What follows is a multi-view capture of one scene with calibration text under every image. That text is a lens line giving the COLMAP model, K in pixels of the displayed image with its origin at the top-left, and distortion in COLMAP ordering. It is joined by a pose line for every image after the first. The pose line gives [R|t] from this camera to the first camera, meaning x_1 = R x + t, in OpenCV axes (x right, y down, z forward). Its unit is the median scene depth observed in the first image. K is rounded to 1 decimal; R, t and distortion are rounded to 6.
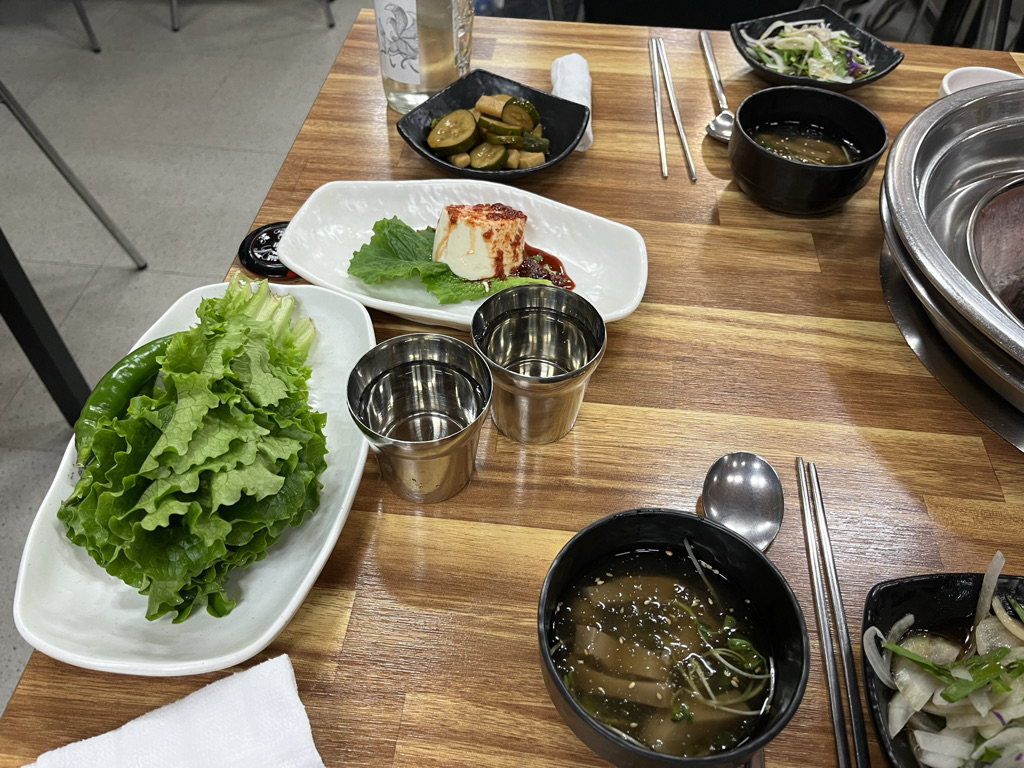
lens RADIAL K [[776.1, 0, 512.0], [0, 776.1, 384.7], [0, 0, 1]] dist [0.033422, -0.037549]
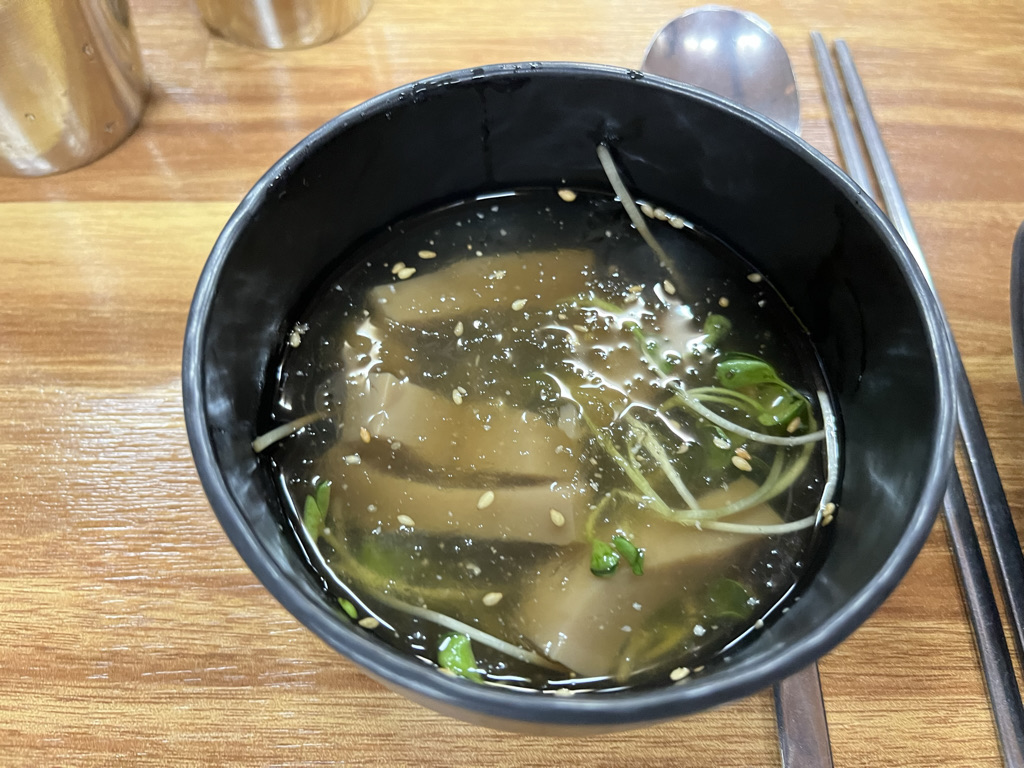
lens RADIAL K [[776.1, 0, 513.9], [0, 776.1, 385.3], [0, 0, 1]] dist [0.033422, -0.037549]
pose [[0.990563, -0.111187, 0.080138, 0.140007], [0.090728, 0.970206, 0.224651, 0.240364], [-0.102729, -0.215261, 0.971138, 0.623983]]
